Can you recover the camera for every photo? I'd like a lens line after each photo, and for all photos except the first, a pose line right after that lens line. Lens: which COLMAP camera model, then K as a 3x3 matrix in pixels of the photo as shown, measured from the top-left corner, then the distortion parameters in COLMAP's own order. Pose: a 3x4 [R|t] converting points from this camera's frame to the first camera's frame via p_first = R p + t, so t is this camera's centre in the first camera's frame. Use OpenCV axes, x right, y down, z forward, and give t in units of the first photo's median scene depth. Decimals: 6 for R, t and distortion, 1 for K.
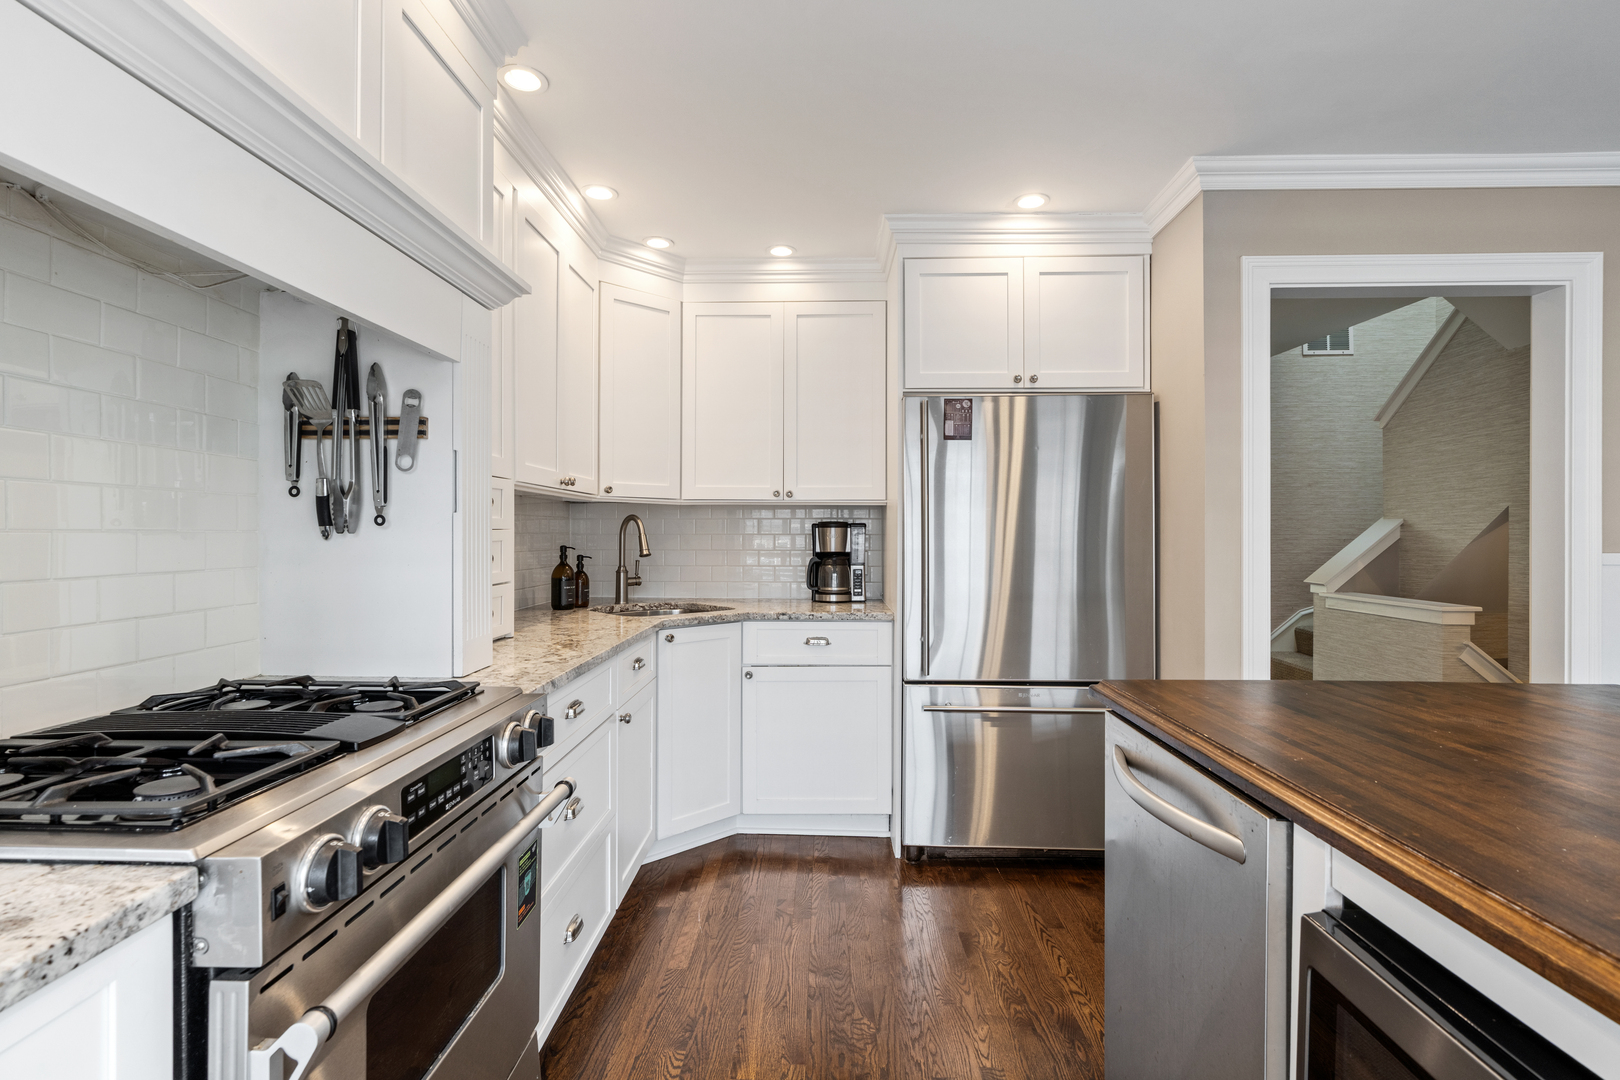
lens RADIAL K [[769.6, 0, 799.1], [0, 769.6, 520.6], [0, 0, 1]] dist [0.001346, 0.000992]
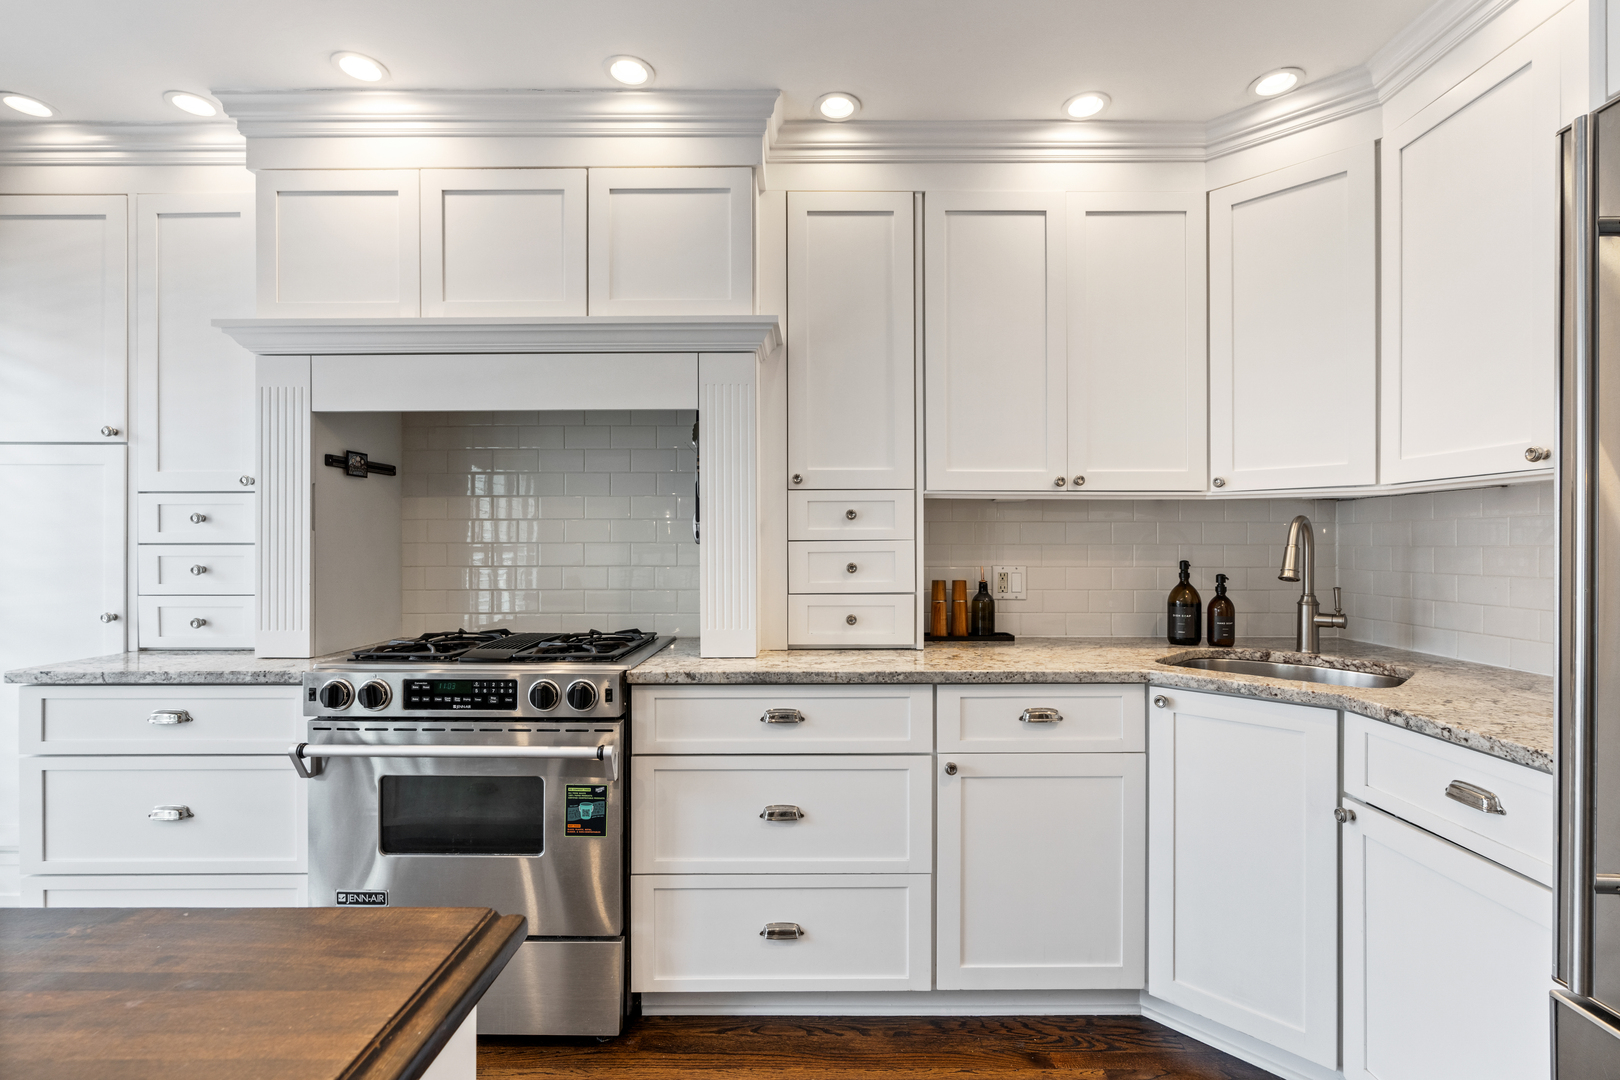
lens RADIAL K [[734.2, 0, 817.7], [0, 734.2, 543.0], [0, 0, 1]] dist [-0.009096, 0.003940]
pose [[0.038265, -0.007685, -0.999238, 0.437201], [0.015025, 0.999862, -0.007114, 0.015563], [0.999155, -0.014741, 0.038375, 0.657389]]
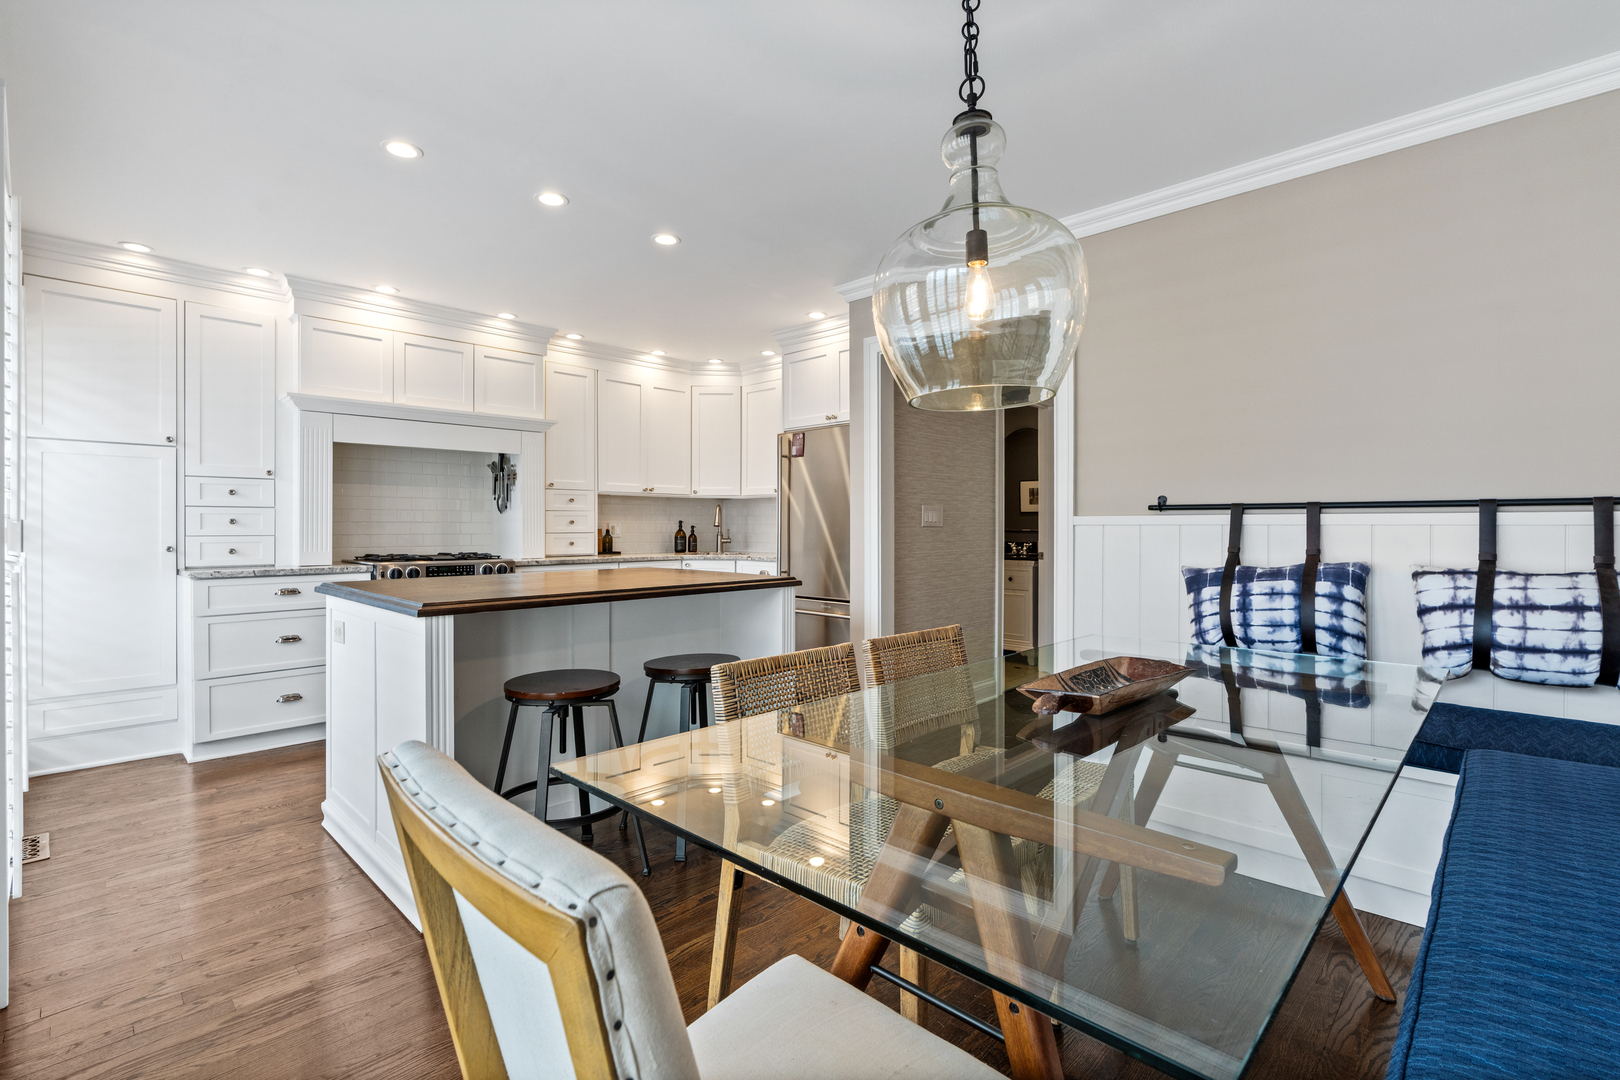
lens RADIAL K [[734.2, 0, 799.8], [0, 734.2, 525.3], [0, 0, 1]] dist [-0.009096, 0.003940]
pose [[0.736291, -0.003786, -0.676655, 1.312837], [0.011004, 0.999919, 0.006380, 0.038066], [0.676576, -0.012143, 0.736273, -0.214168]]
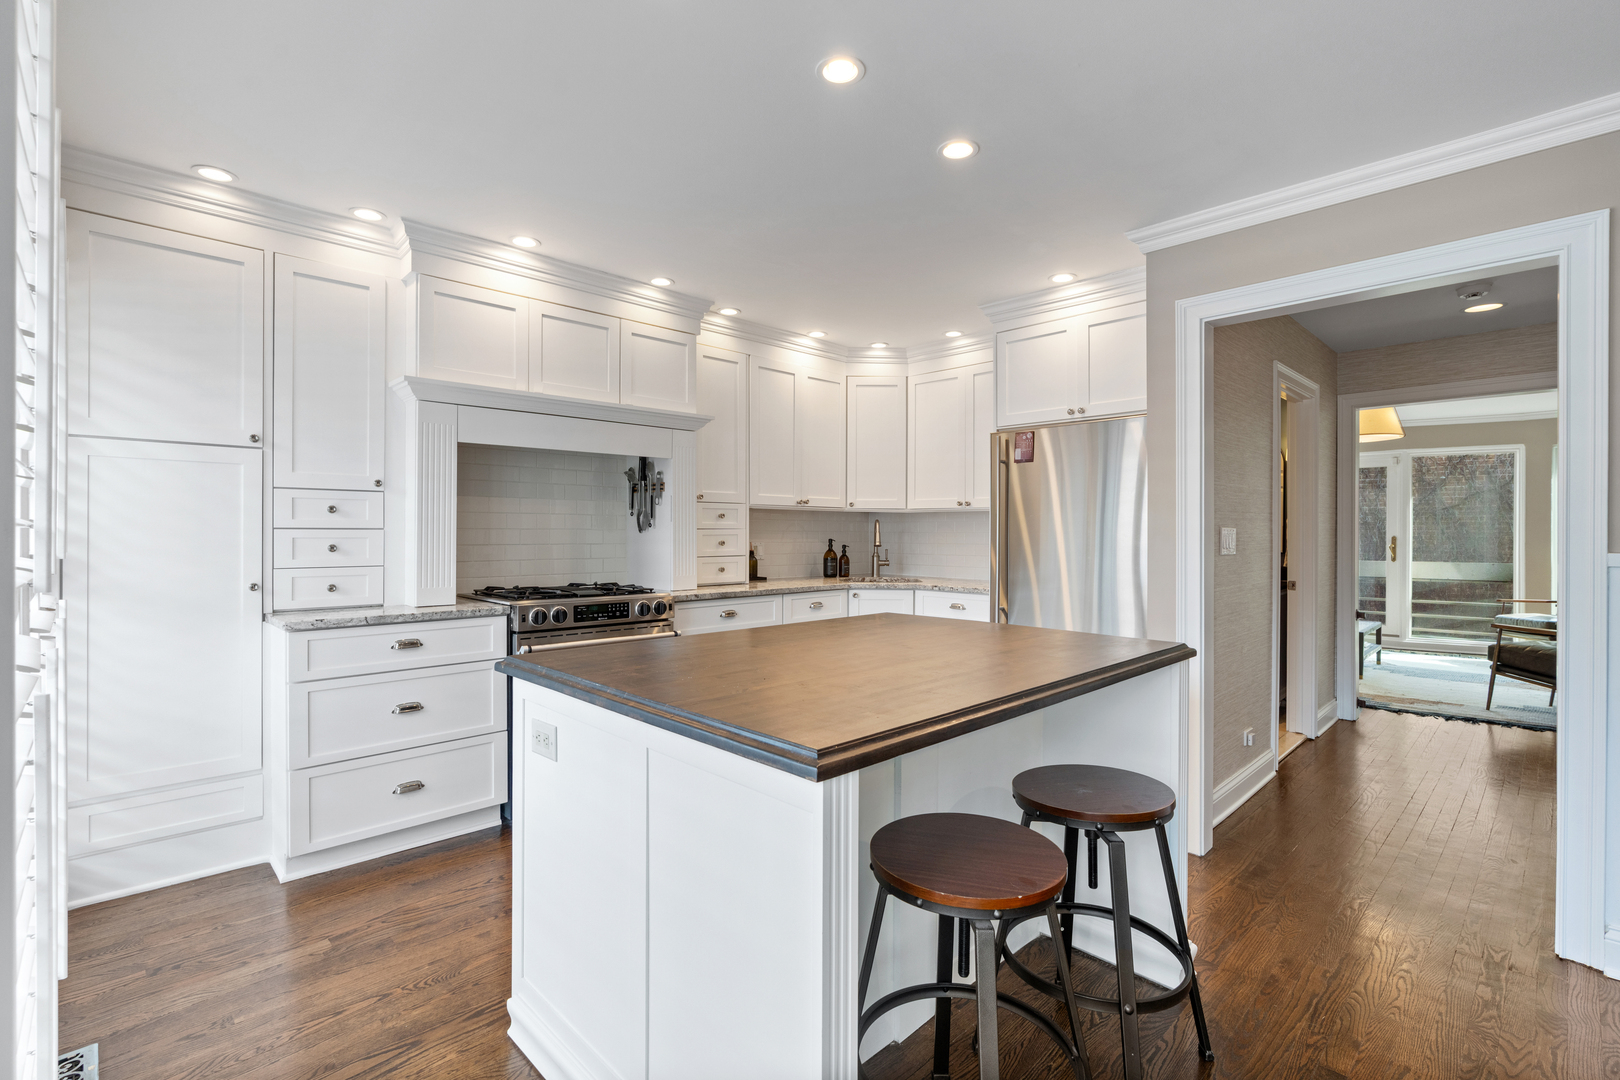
lens RADIAL K [[734.2, 0, 790.9], [0, 734.2, 529.6], [0, 0, 1]] dist [-0.009096, 0.003940]
pose [[0.711634, -0.001394, -0.702549, 0.806919], [0.007703, 0.999953, 0.005818, 0.002377], [0.702508, -0.009552, 0.711611, -0.204005]]
